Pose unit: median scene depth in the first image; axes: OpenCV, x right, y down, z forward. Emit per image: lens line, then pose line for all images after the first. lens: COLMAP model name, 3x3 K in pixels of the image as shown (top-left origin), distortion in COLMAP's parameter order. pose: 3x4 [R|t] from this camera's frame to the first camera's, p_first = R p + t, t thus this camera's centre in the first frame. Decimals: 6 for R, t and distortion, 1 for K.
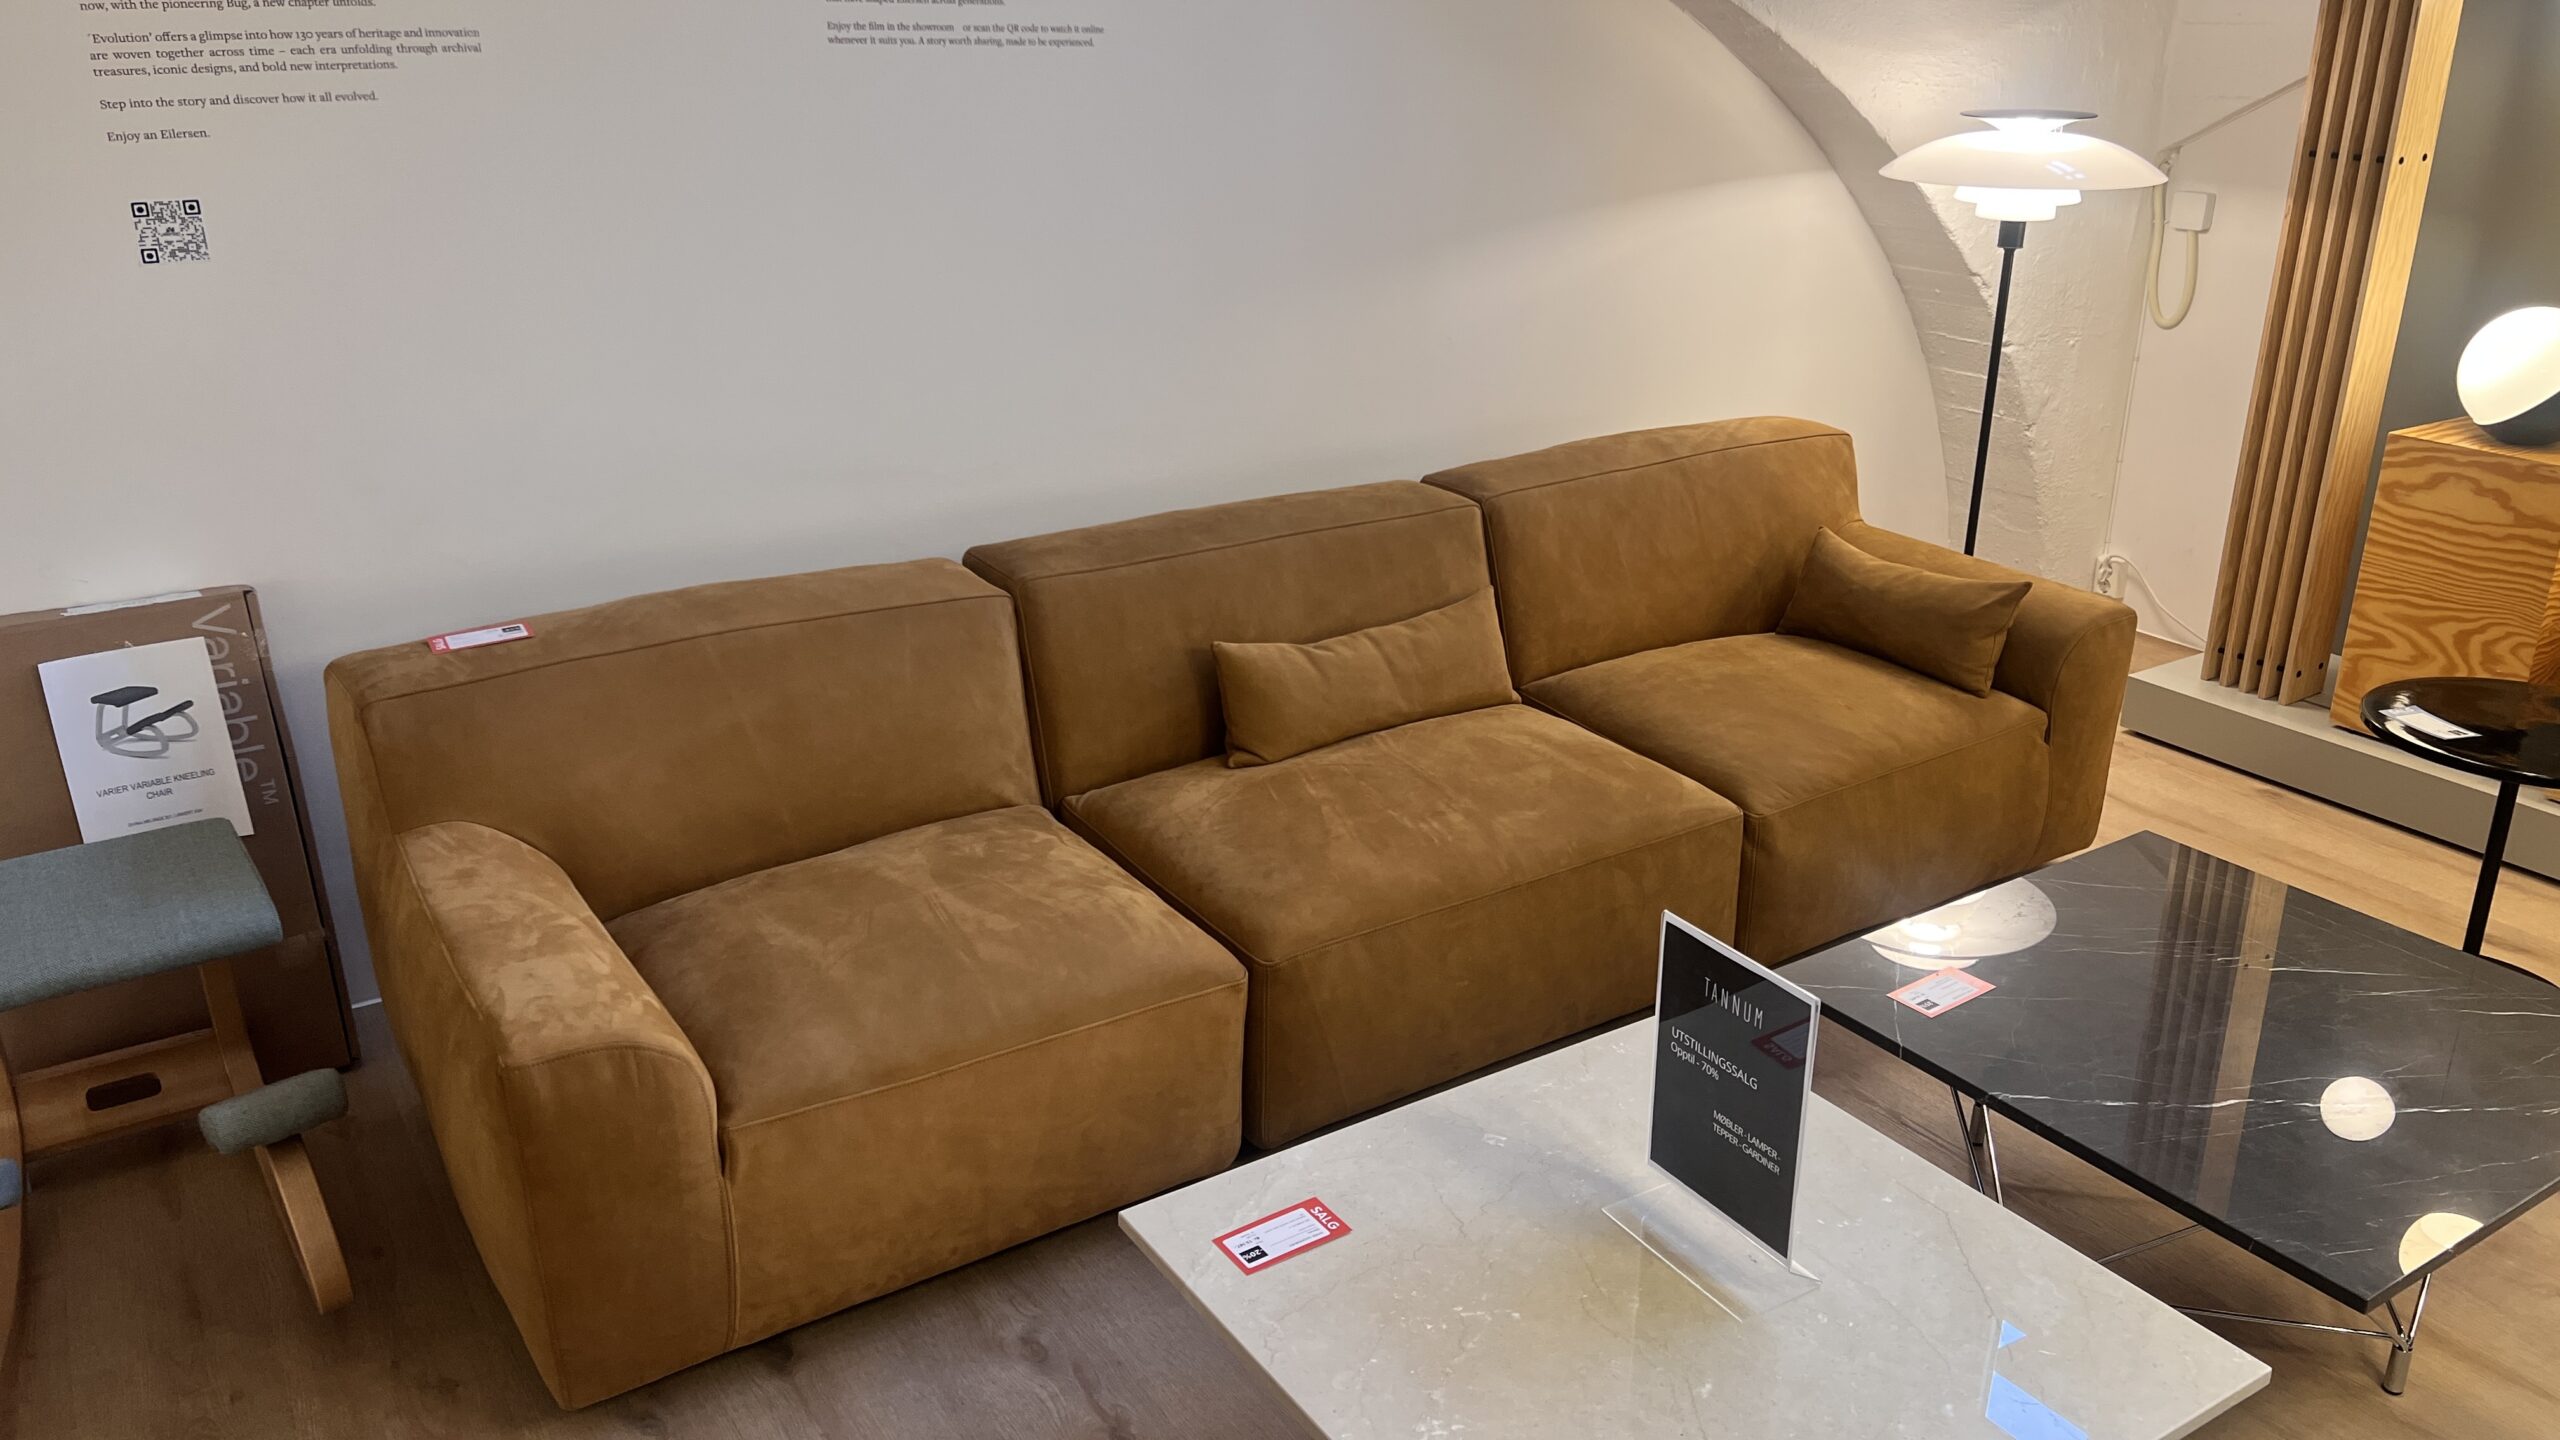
lens RADIAL K [[1939.3, 0, 1276.5], [0, 1939.3, 732.4], [0, 0, 1]] dist [0.052715, -0.064690]
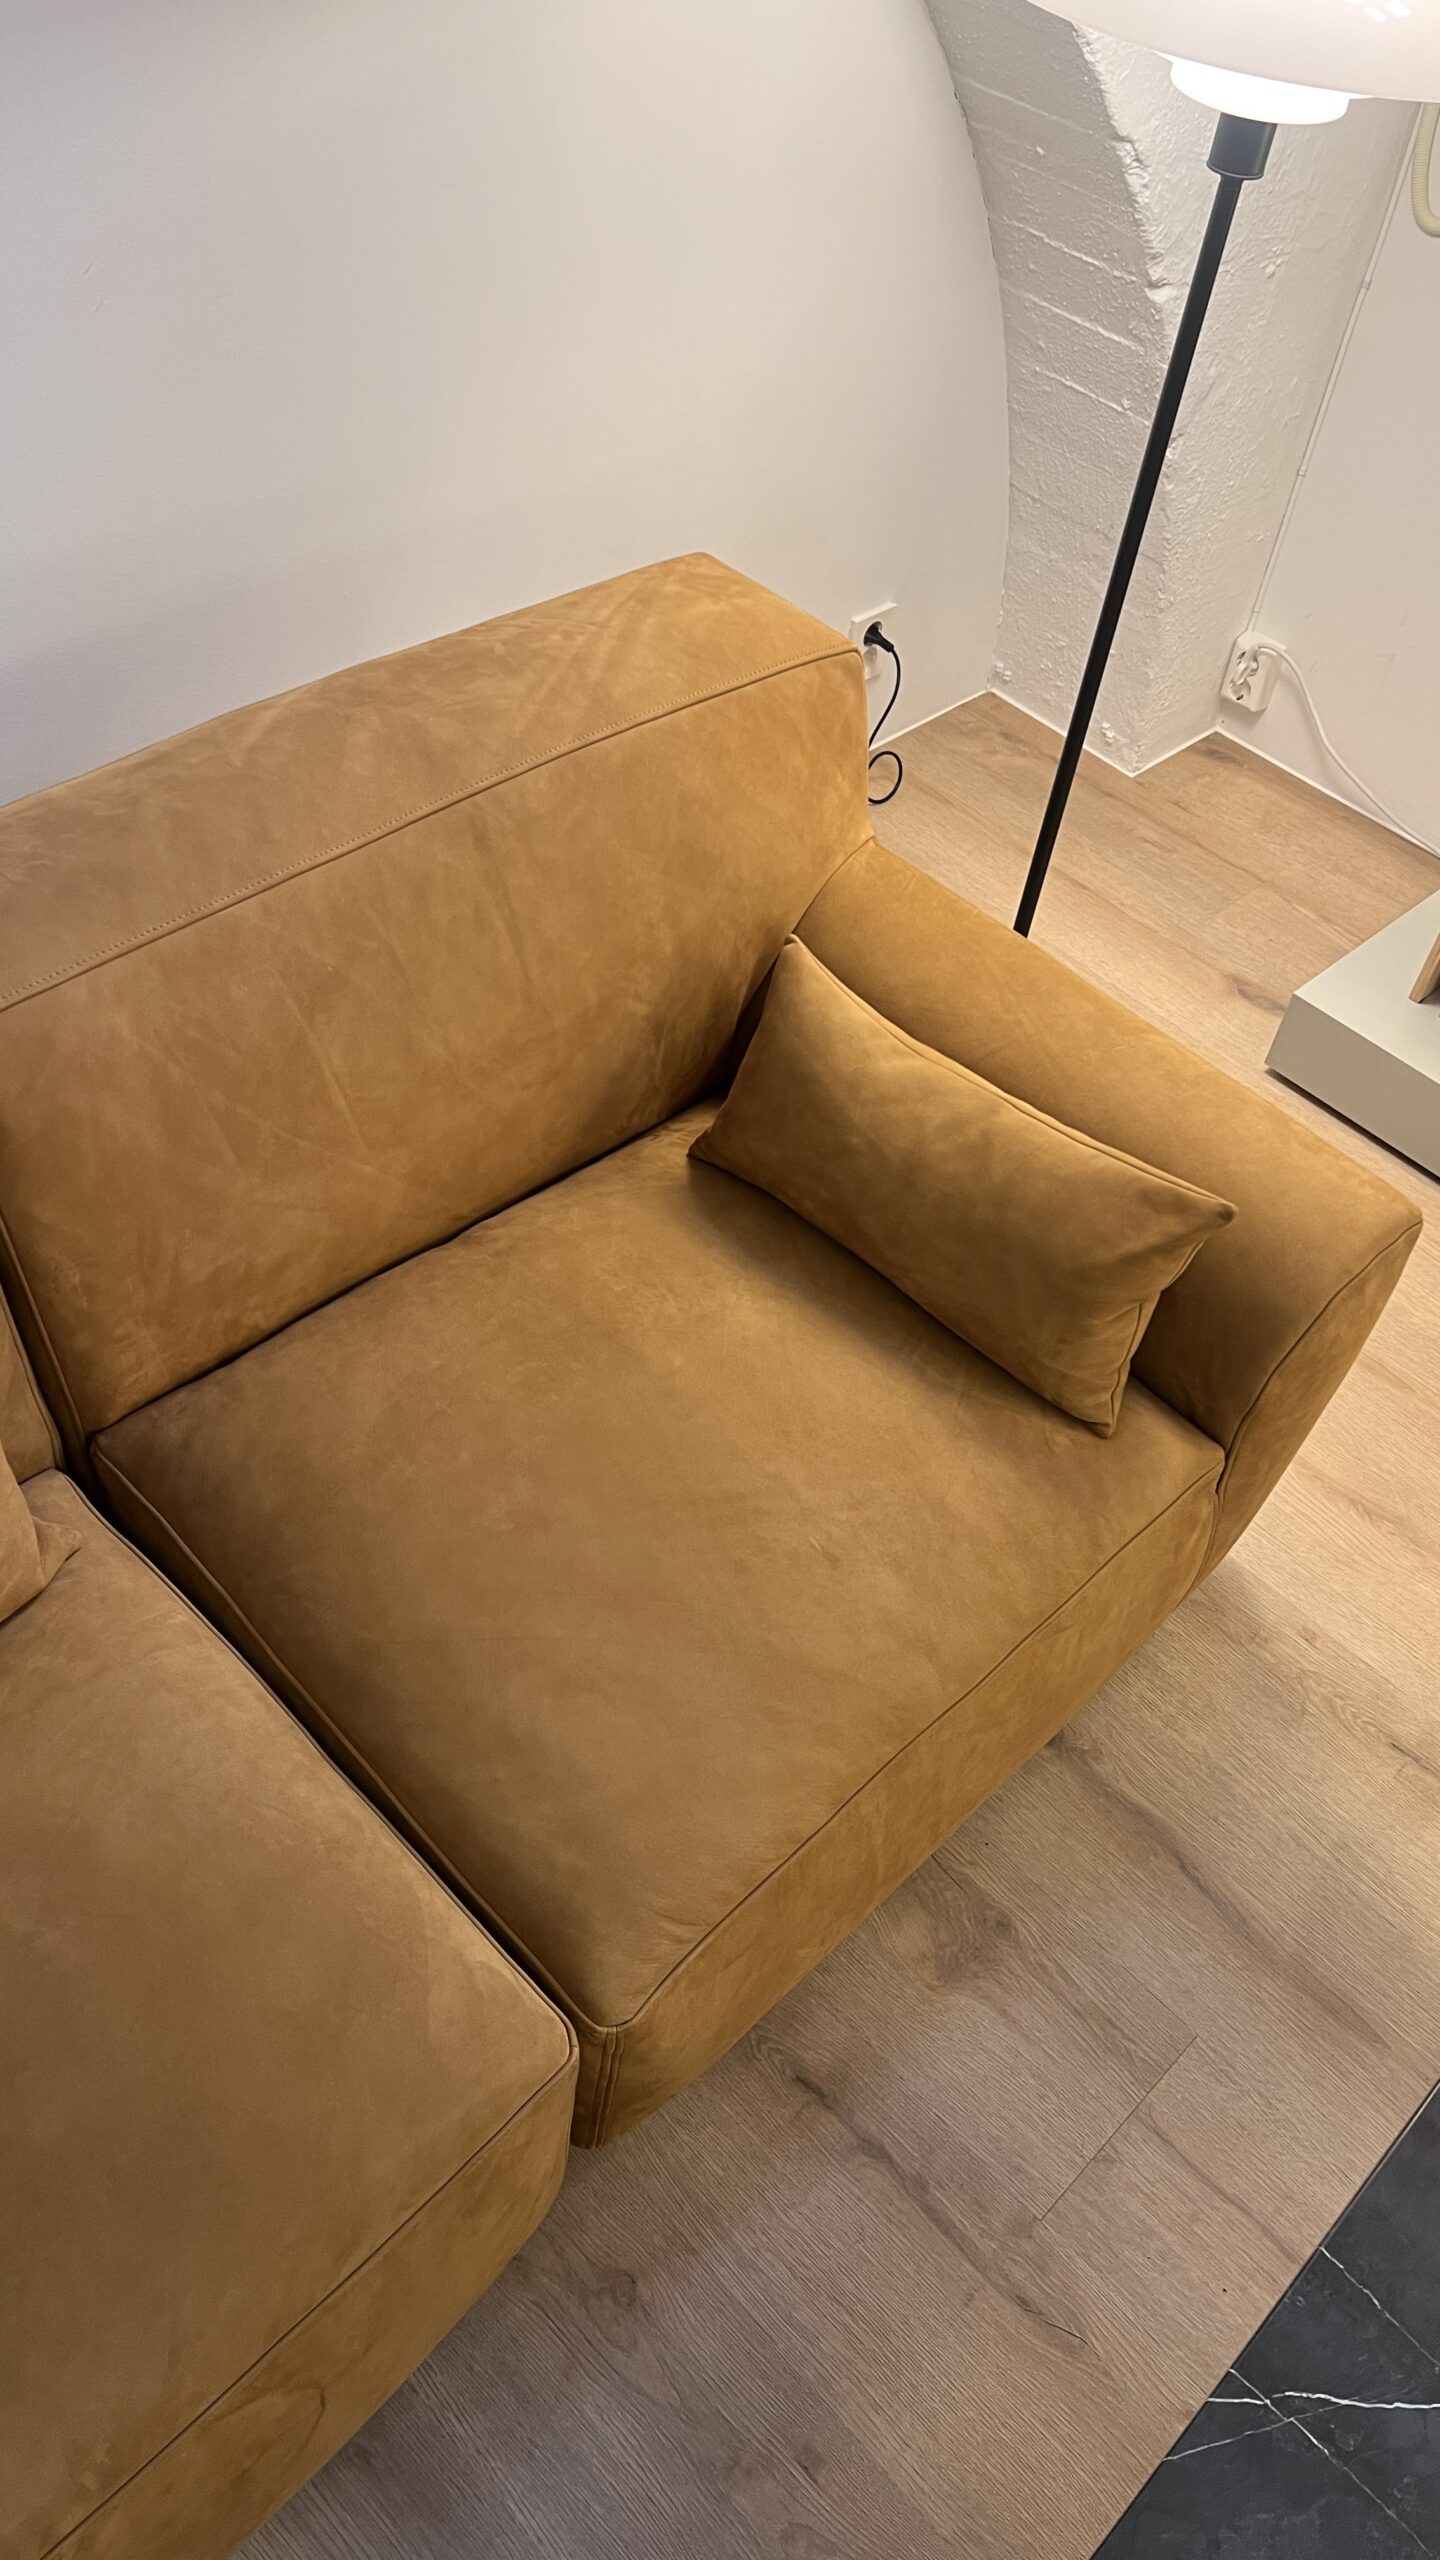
lens RADIAL K [[1939.3, 0, 730.7], [0, 1939.3, 1286.8], [0, 0, 1]] dist [0.052715, -0.064690]
pose [[0.969445, -0.090250, 0.228105, 0.178888], [-0.023904, 0.890685, 0.453993, -0.270973], [-0.244142, -0.445573, 0.861312, 0.663675]]
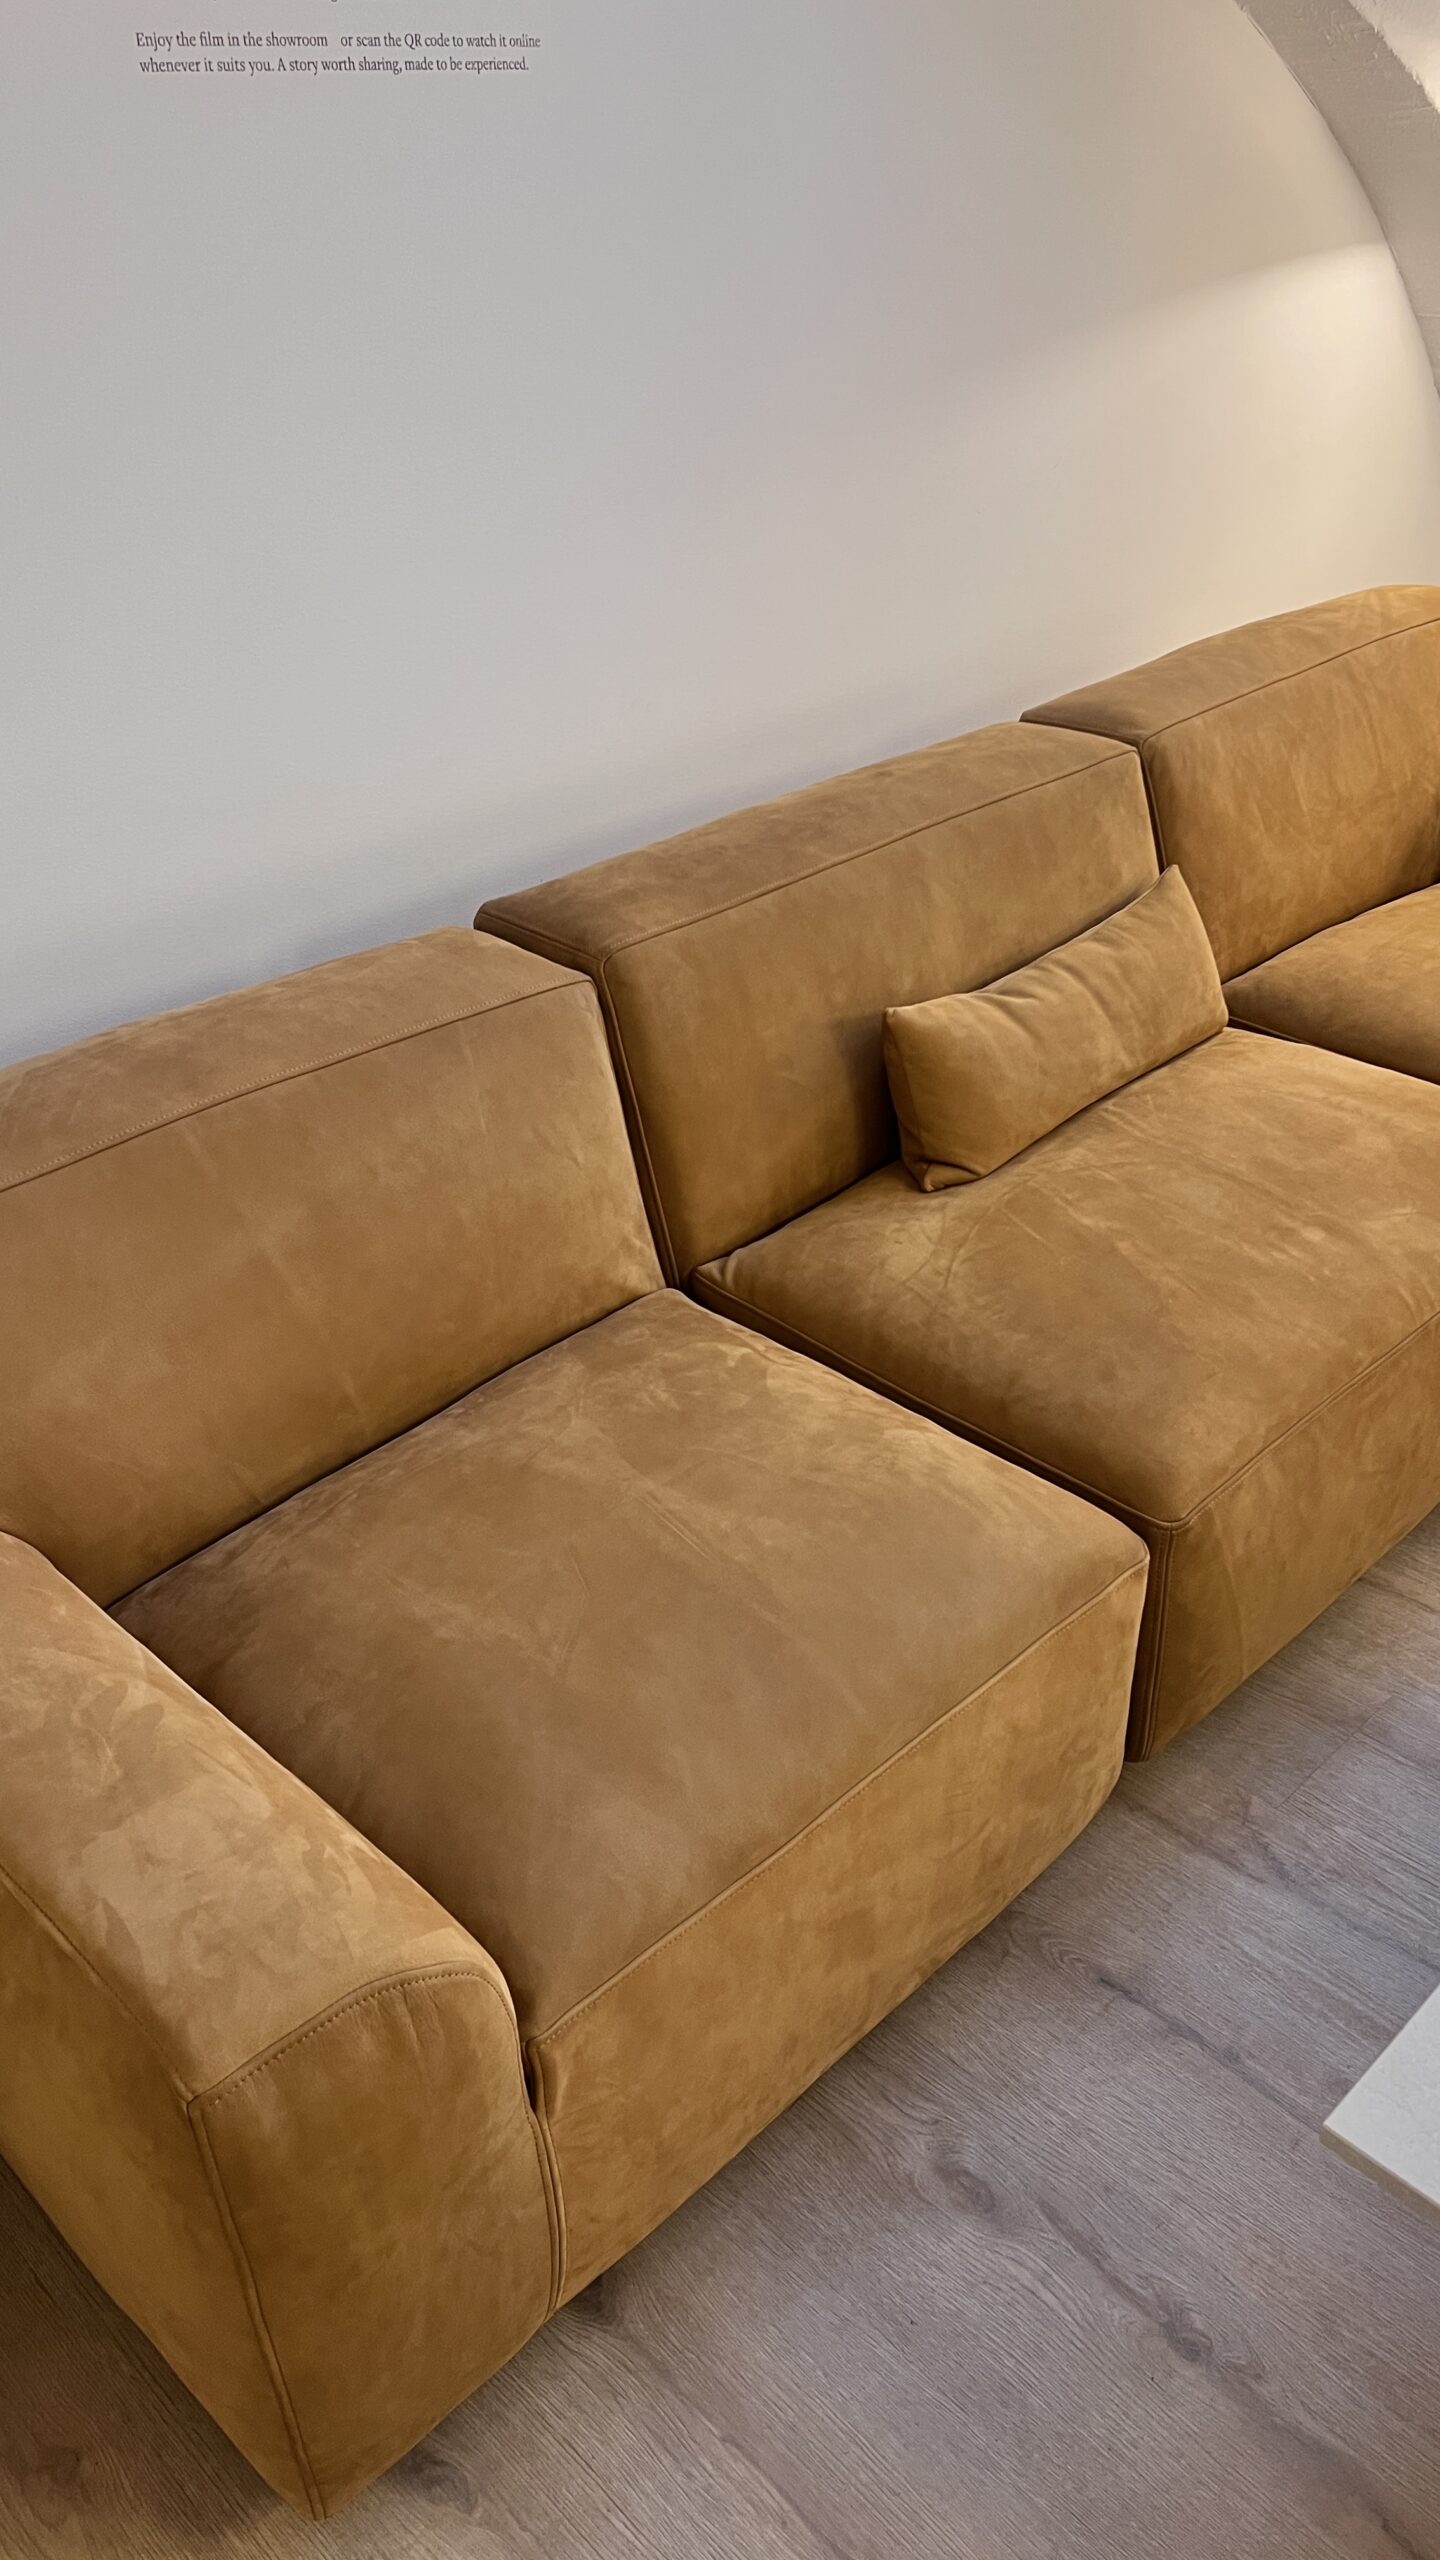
lens RADIAL K [[1939.3, 0, 693.8], [0, 1939.3, 1289.8], [0, 0, 1]] dist [0.052715, -0.064690]
pose [[0.979480, -0.140544, 0.144449, -0.198000], [0.114055, 0.977462, 0.177651, -0.074488], [-0.166161, -0.157531, 0.973434, 0.322655]]
